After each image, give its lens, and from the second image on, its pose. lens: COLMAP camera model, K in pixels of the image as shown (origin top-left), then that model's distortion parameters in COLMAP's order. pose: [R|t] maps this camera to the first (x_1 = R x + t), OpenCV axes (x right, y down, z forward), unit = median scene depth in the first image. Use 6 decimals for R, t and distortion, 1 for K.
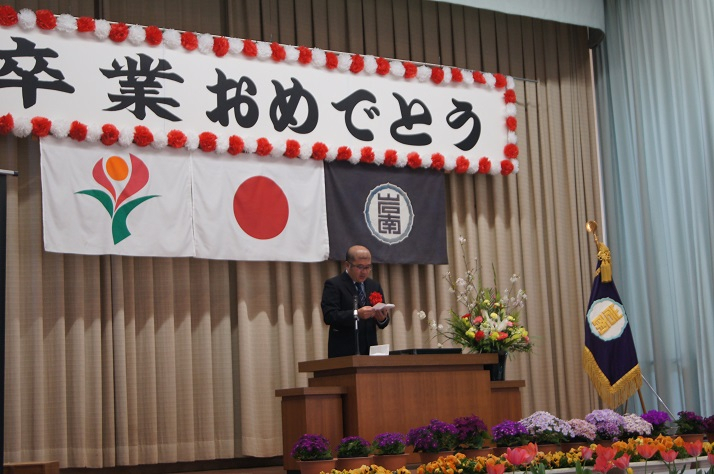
lens RADIAL K [[1320.1, 0, 348.7], [0, 1320.1, 251.1], [0, 0, 1]] dist [-0.004358, 0.000000]
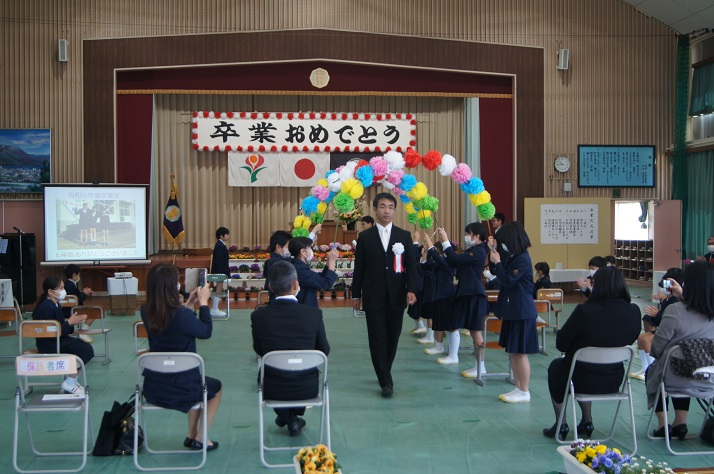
lens RADIAL K [[815.7, 0, 356.6], [0, 815.7, 240.1], [0, 0, 1]] dist [-0.039672, 0.000000]
pose [[0.884452, 0.053971, -0.463499, 0.921886], [0.019966, 0.988002, 0.153144, -0.156897], [0.466204, -0.144703, 0.872763, -0.612088]]
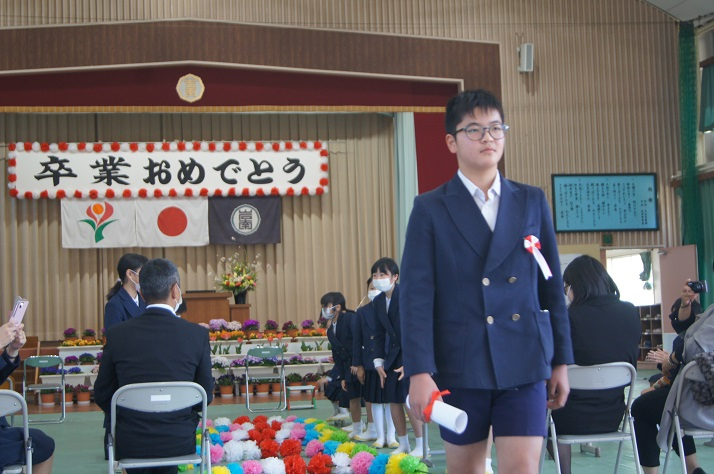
lens RADIAL K [[1157.5, 0, 351.0], [0, 1157.5, 249.3], [0, 0, 1]] dist [-0.012240, 0.000000]
pose [[0.922505, -0.010139, -0.385851, 0.927035], [0.040222, 0.996738, 0.069972, -0.107788], [0.383883, -0.080070, 0.919904, -0.622004]]
